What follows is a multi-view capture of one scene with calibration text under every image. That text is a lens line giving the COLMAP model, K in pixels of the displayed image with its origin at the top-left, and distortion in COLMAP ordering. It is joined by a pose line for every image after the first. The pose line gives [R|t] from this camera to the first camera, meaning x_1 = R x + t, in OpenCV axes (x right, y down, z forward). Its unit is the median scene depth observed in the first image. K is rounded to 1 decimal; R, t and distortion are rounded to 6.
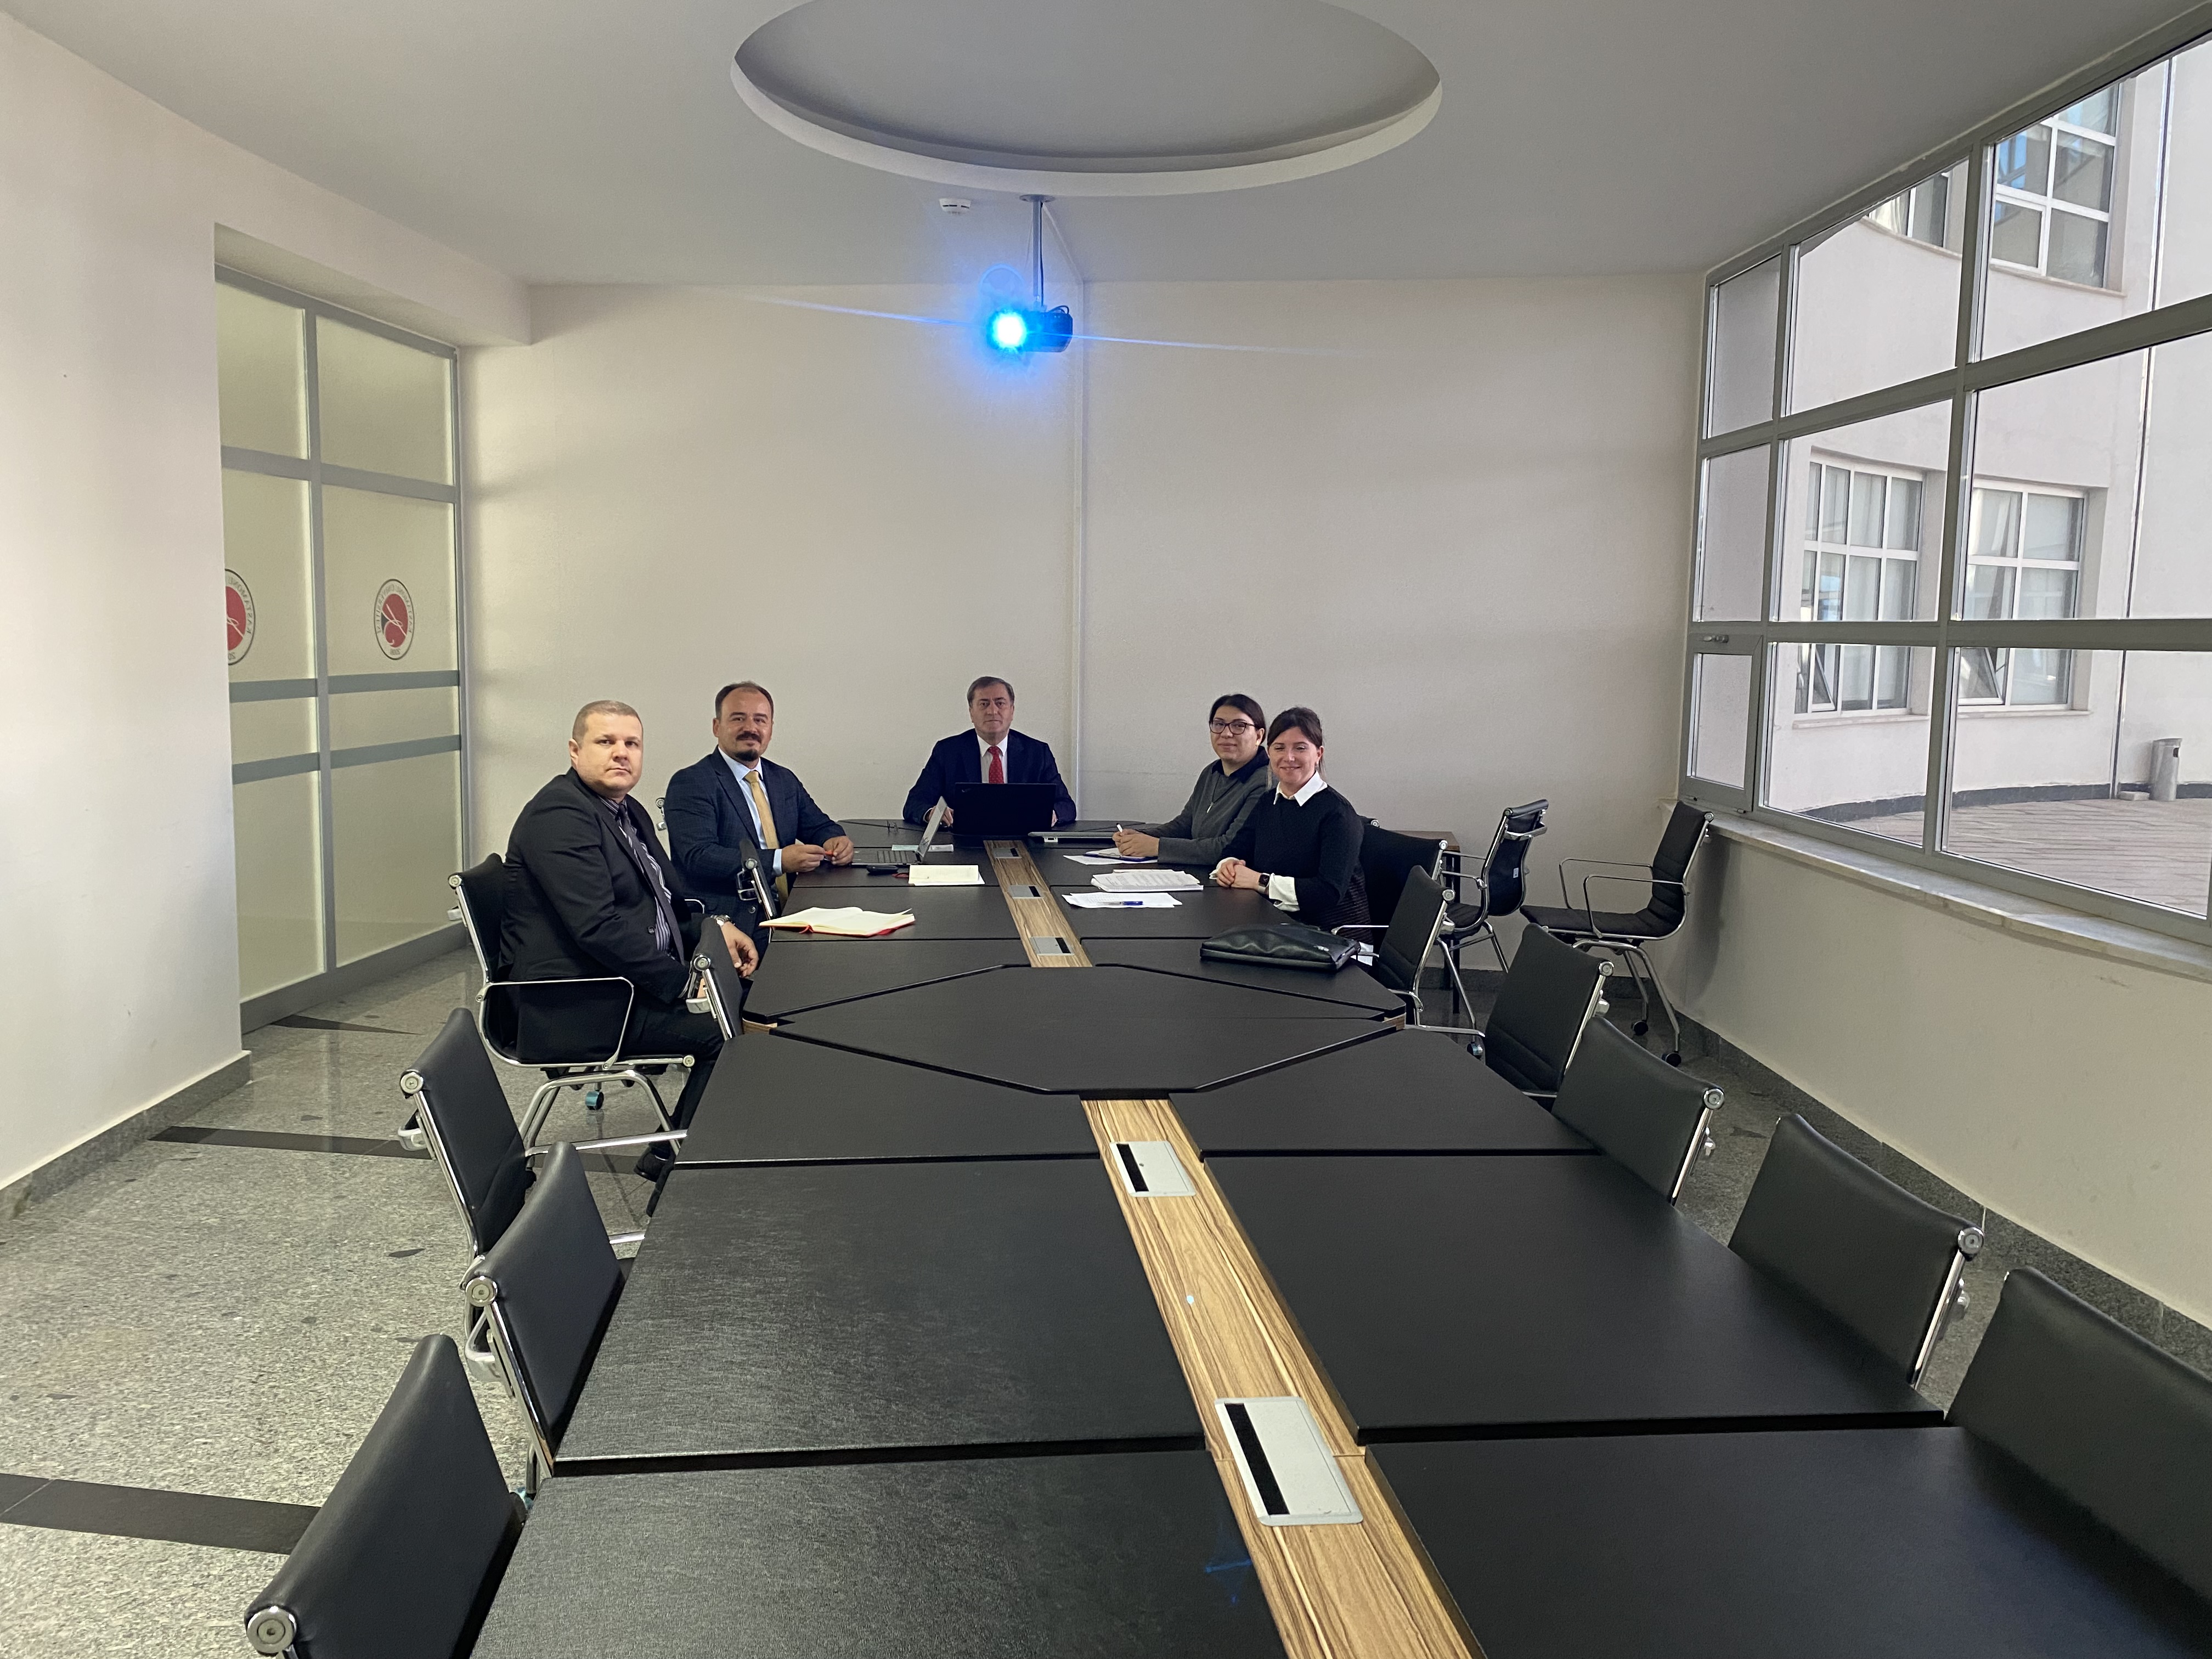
lens RADIAL K [[1650.0, 0, 1091.7], [0, 1650.0, 826.0], [0, 0, 1]] dist [0.004062, -0.000562]
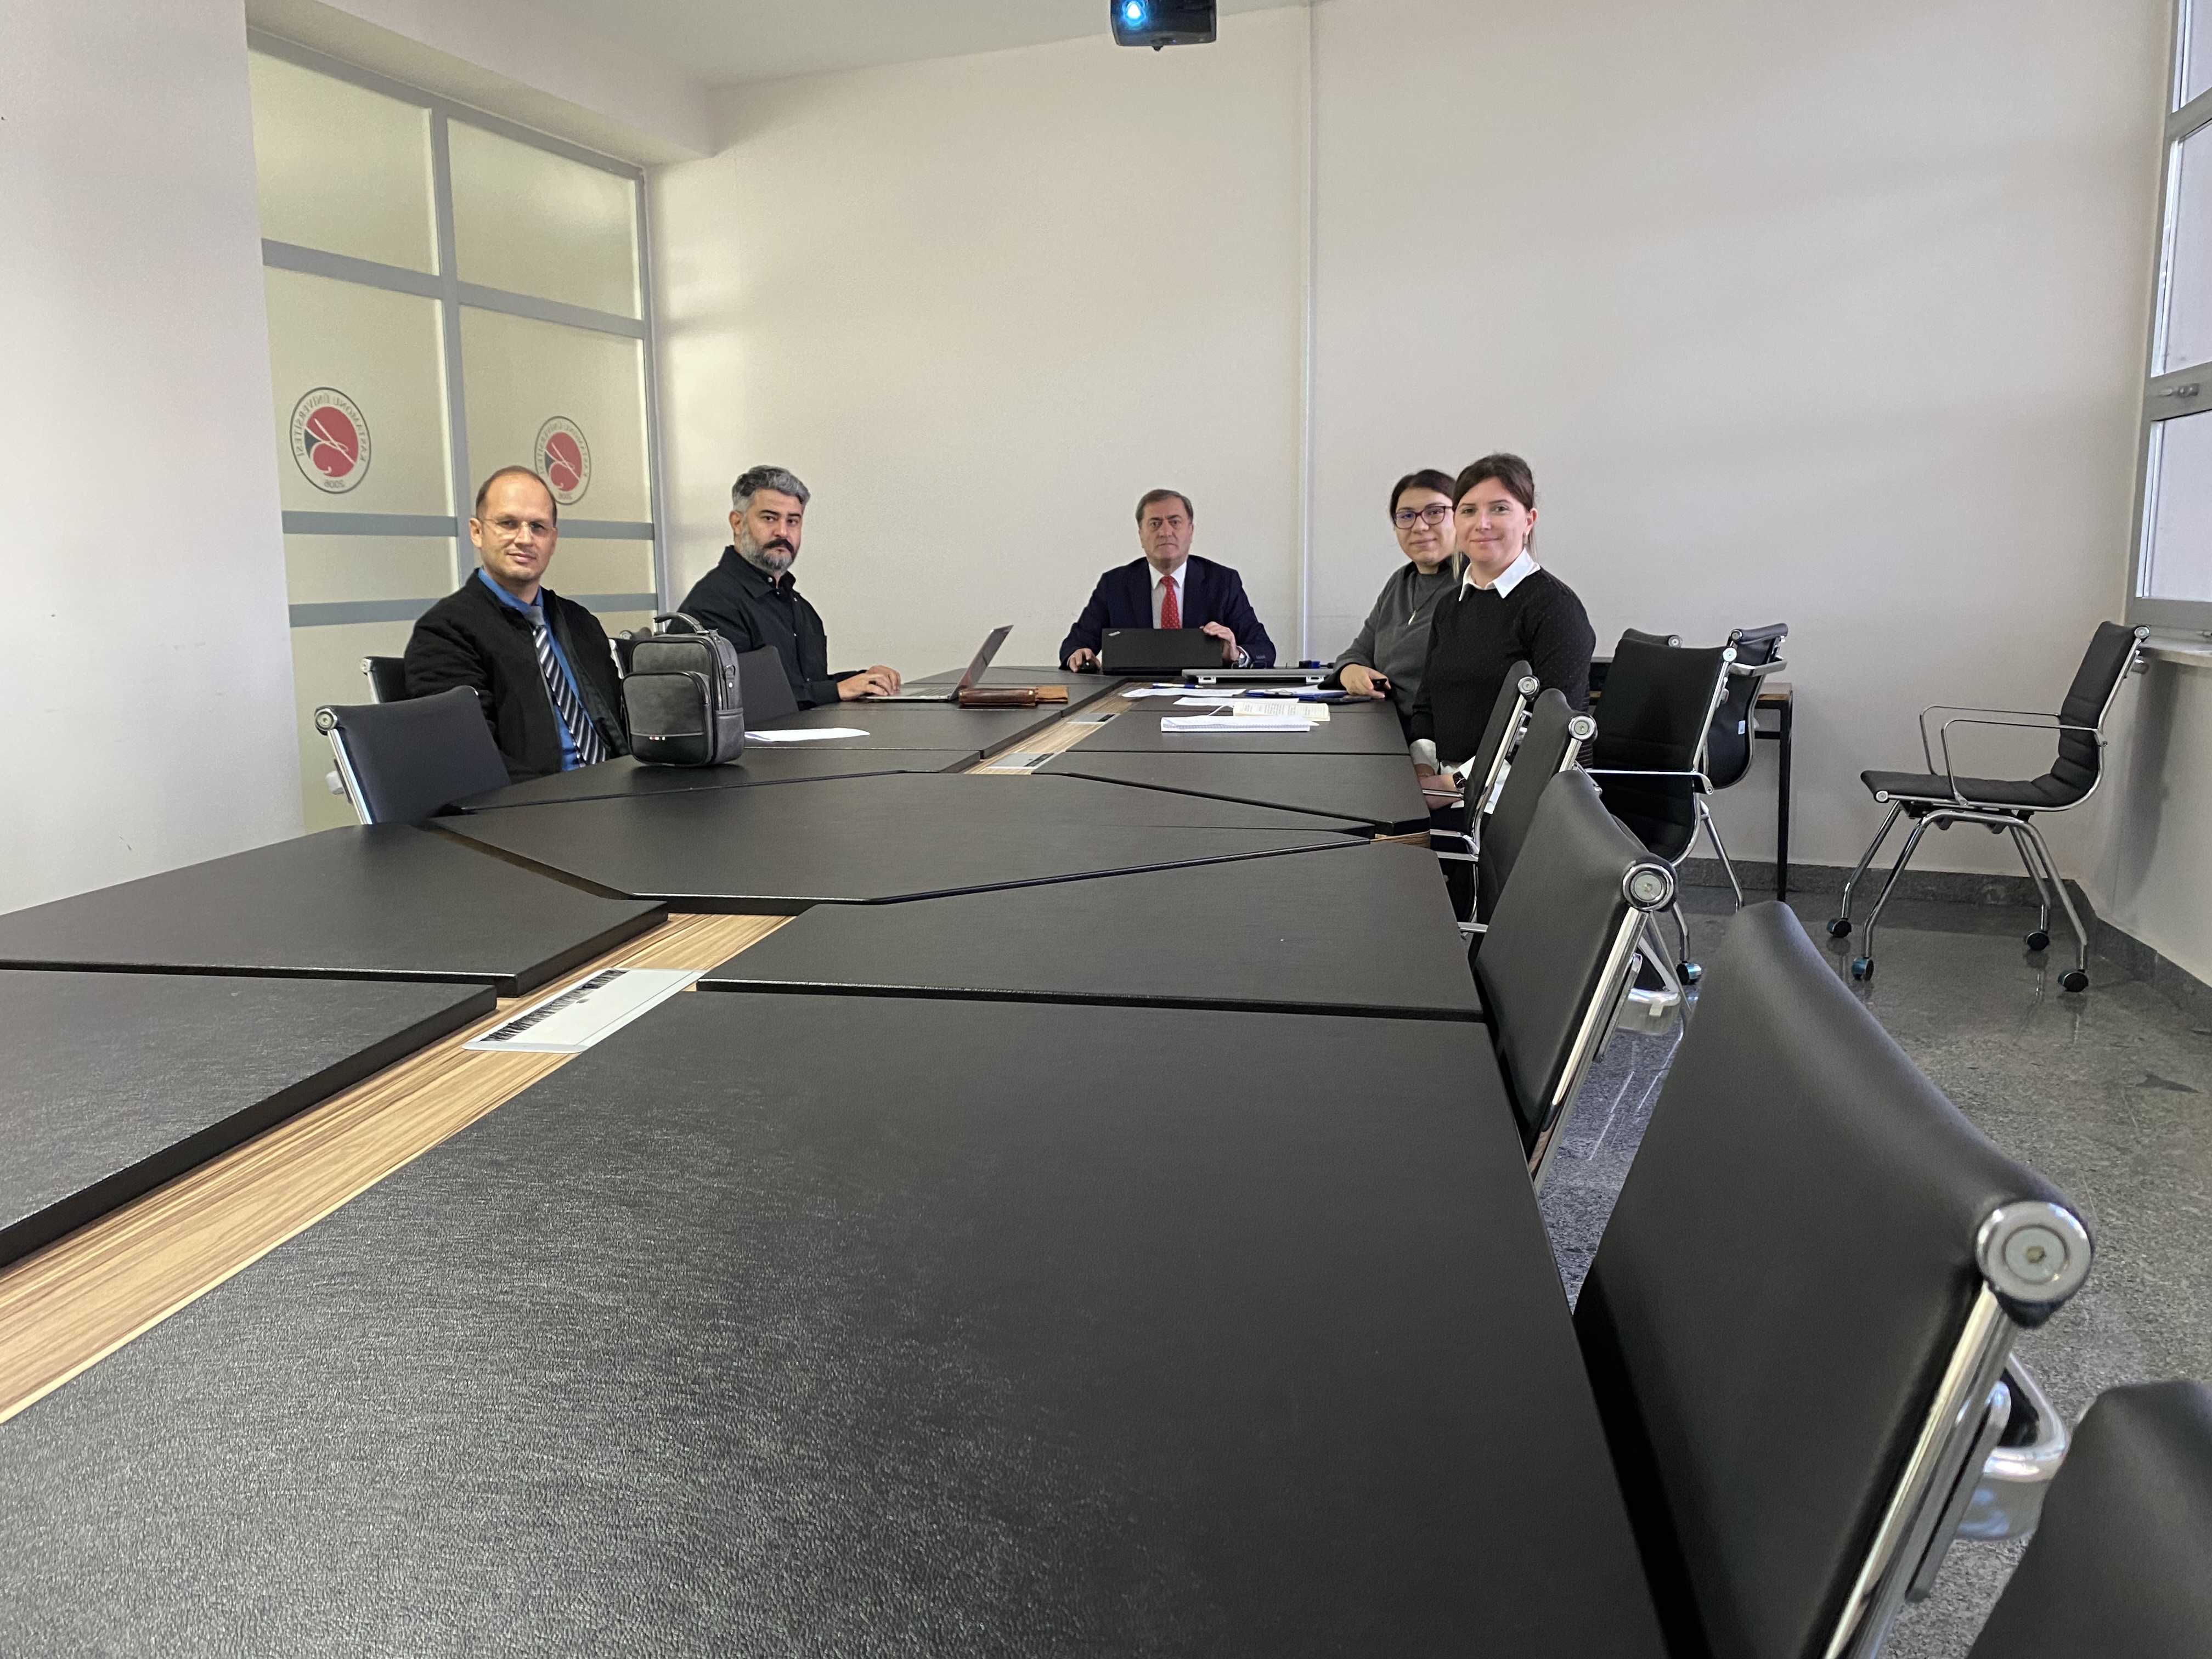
lens RADIAL K [[1662.2, 0, 1021.4], [0, 1662.2, 829.7], [0, 0, 1]] dist [0.072593, -0.086449]
pose [[0.960830, 0.020218, -0.276399, 0.115276], [-0.007420, 0.998855, 0.047272, 0.045165], [0.277038, -0.043369, 0.959880, 0.182876]]
